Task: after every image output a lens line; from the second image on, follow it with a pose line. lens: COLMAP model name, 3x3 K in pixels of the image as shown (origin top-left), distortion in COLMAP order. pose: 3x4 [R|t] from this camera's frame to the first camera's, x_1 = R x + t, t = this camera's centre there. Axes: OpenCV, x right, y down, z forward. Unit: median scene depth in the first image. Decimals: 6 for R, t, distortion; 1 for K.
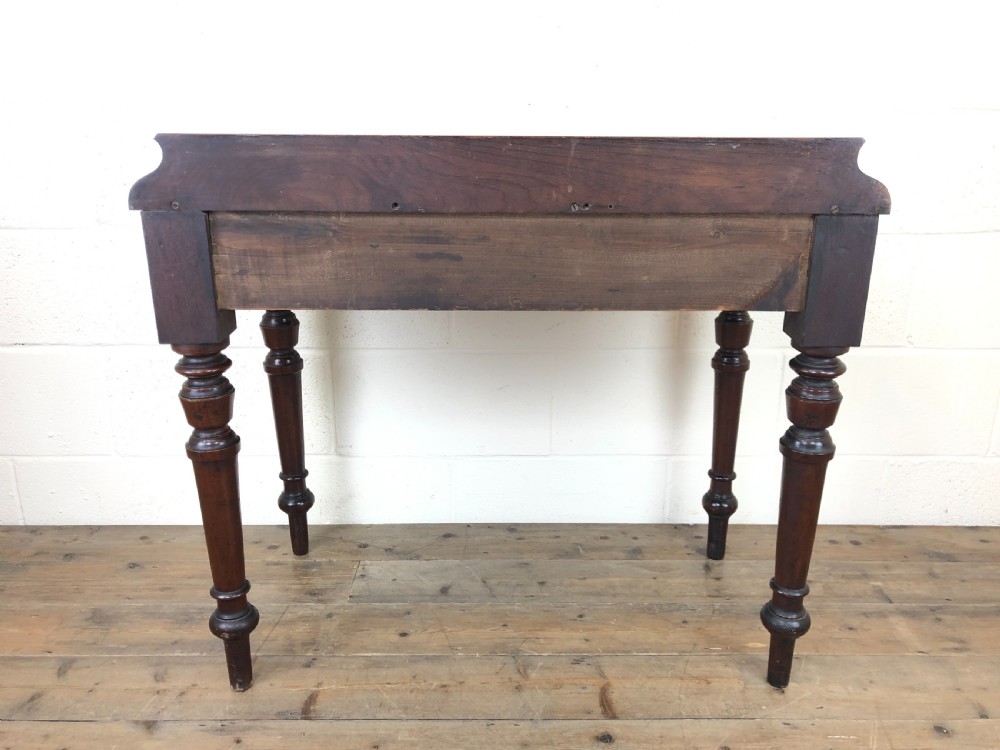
lens RADIAL K [[812.4, 0, 500.9], [0, 812.4, 374.5], [0, 0, 1]] dist [-0.003439, 0.014491]
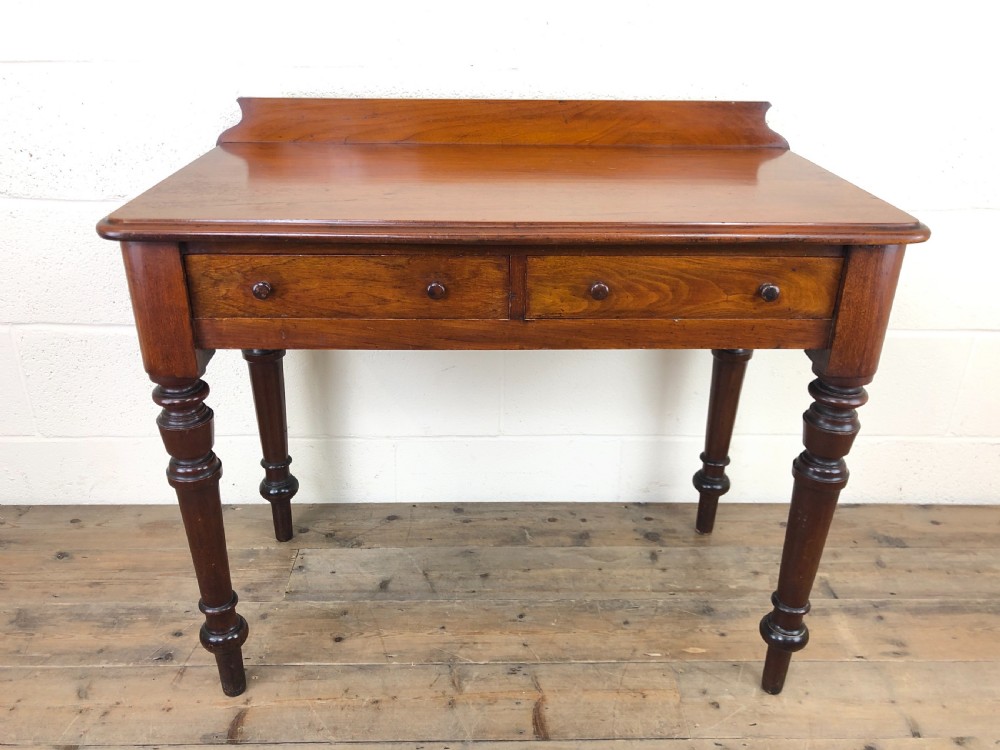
lens RADIAL K [[812.4, 0, 501.9], [0, 812.4, 377.7], [0, 0, 1]] dist [-0.003439, 0.014491]
pose [[0.999685, 0.002478, 0.024980, 0.049707], [-0.006013, 0.989782, 0.142463, -0.127294], [-0.024372, -0.142568, 0.989485, 0.070400]]
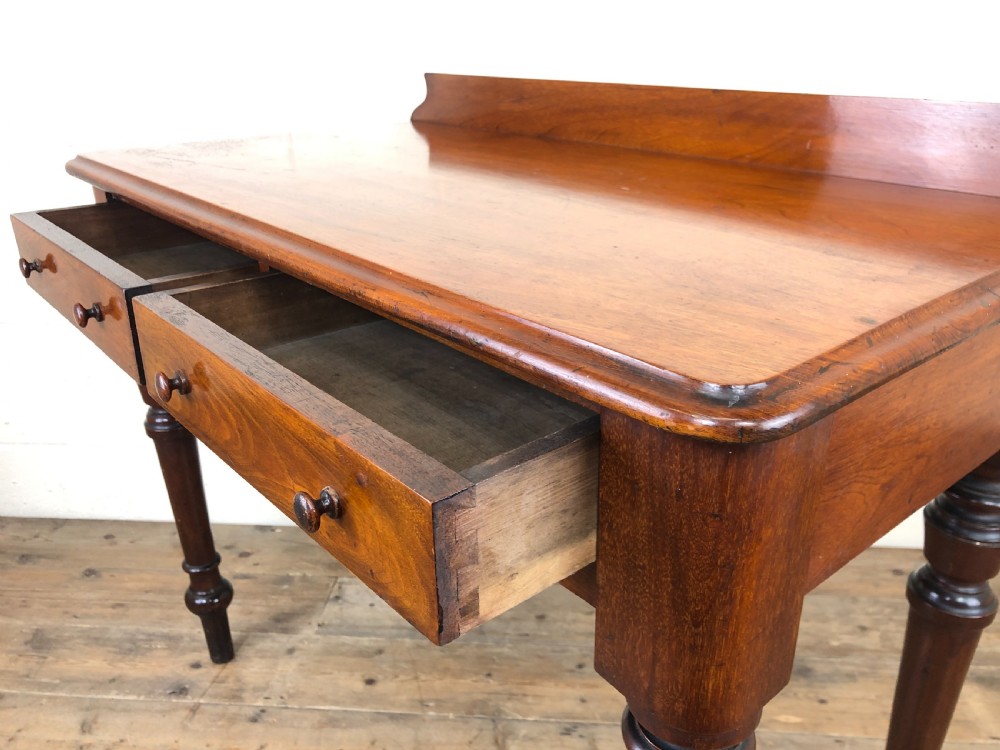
lens RADIAL K [[826.4, 0, 501.9], [0, 826.4, 371.9], [0, 0, 1]] dist [-0.009979, 0.018541]
pose [[0.996439, 0.019527, -0.082028, 0.081329], [-0.011833, 0.995571, 0.093263, -0.086293], [0.083485, -0.091960, 0.992257, 0.169082]]
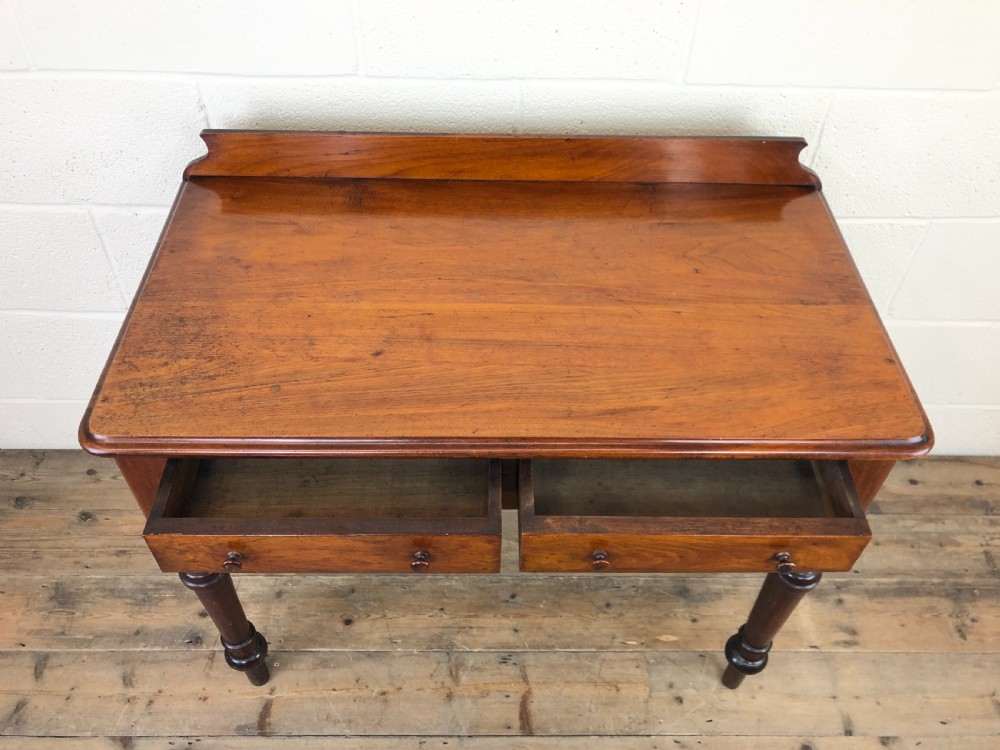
lens RADIAL K [[826.4, 0, 503.0], [0, 826.4, 370.8], [0, 0, 1]] dist [-0.009979, 0.018541]
pose [[0.999725, 0.010176, 0.021118, 0.058612], [-0.019251, 0.870406, 0.491959, -0.502275], [-0.013375, -0.492230, 0.870362, 0.193445]]
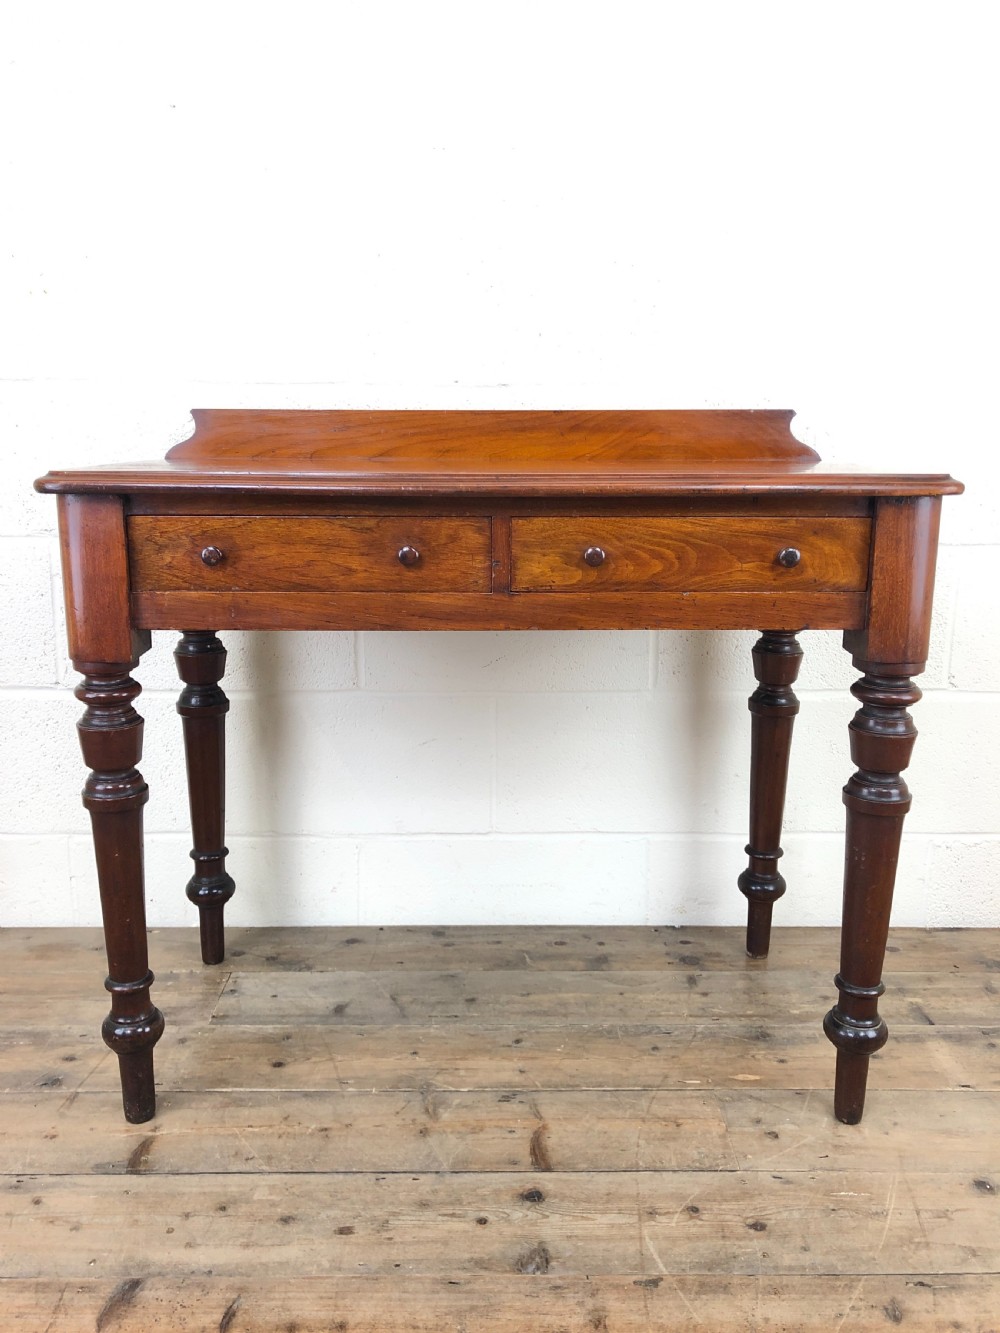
lens RADIAL K [[1083.0, 0, 493.2], [0, 1083.0, 662.0], [0, 0, 1]] dist [-0.003439, 0.014491]
pose [[0.999956, 0.001957, 0.009204, 0.066010], [-0.001073, 0.995464, -0.095133, 0.043823], [-0.009349, 0.095119, 0.995422, -0.028806]]
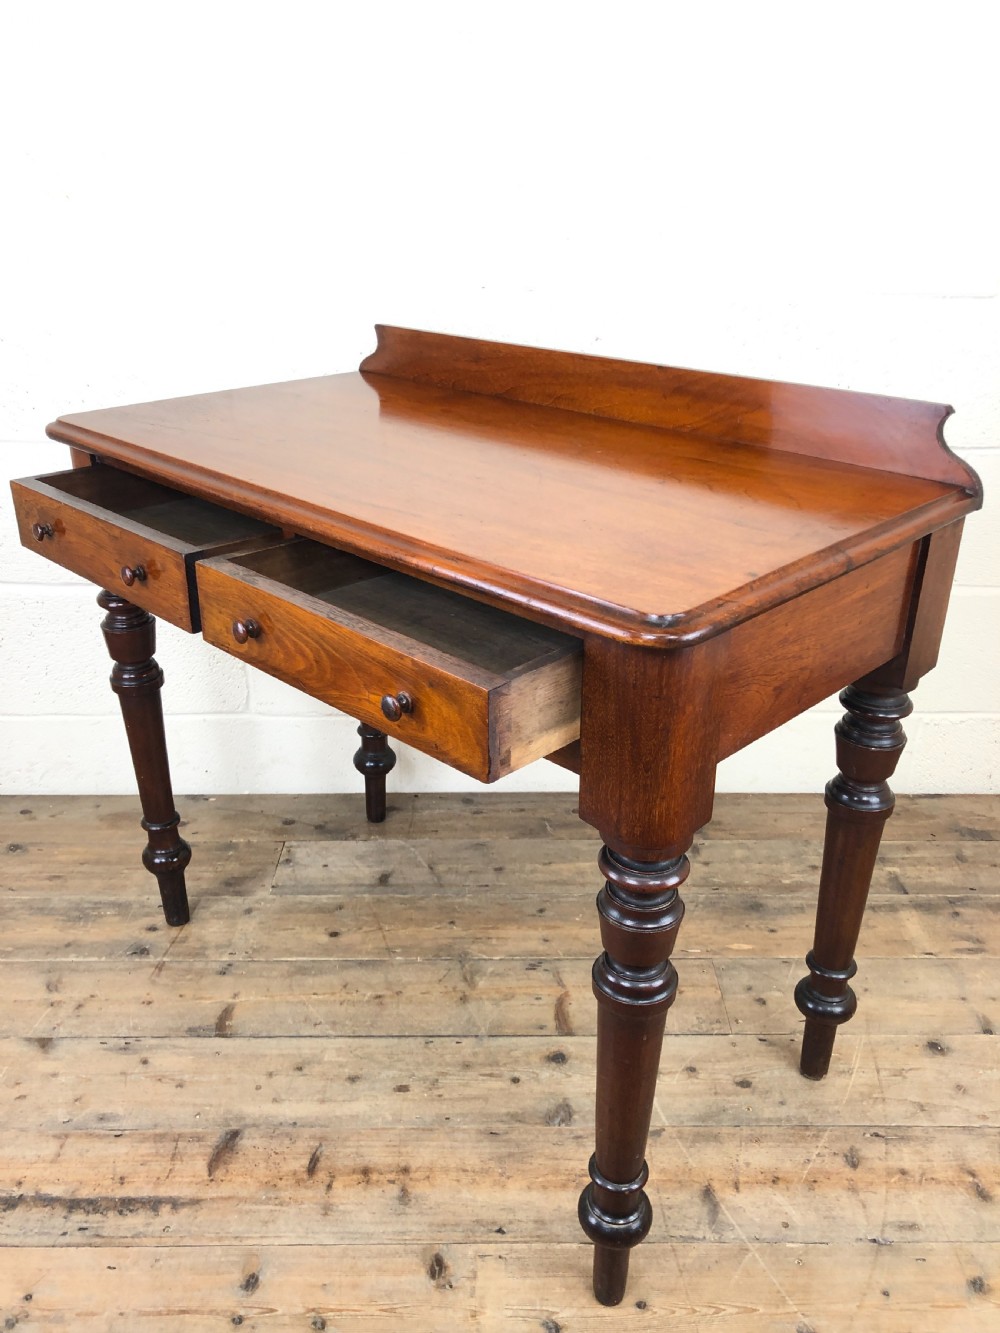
lens RADIAL K [[1083.0, 0, 496.2], [0, 1083.0, 650.0], [0, 0, 1]] dist [-0.003439, 0.014491]
pose [[0.999982, -0.000717, 0.005883, 0.044017], [0.000071, 0.994025, 0.109150, -0.101391], [-0.005927, -0.109147, 0.994008, -0.105980]]
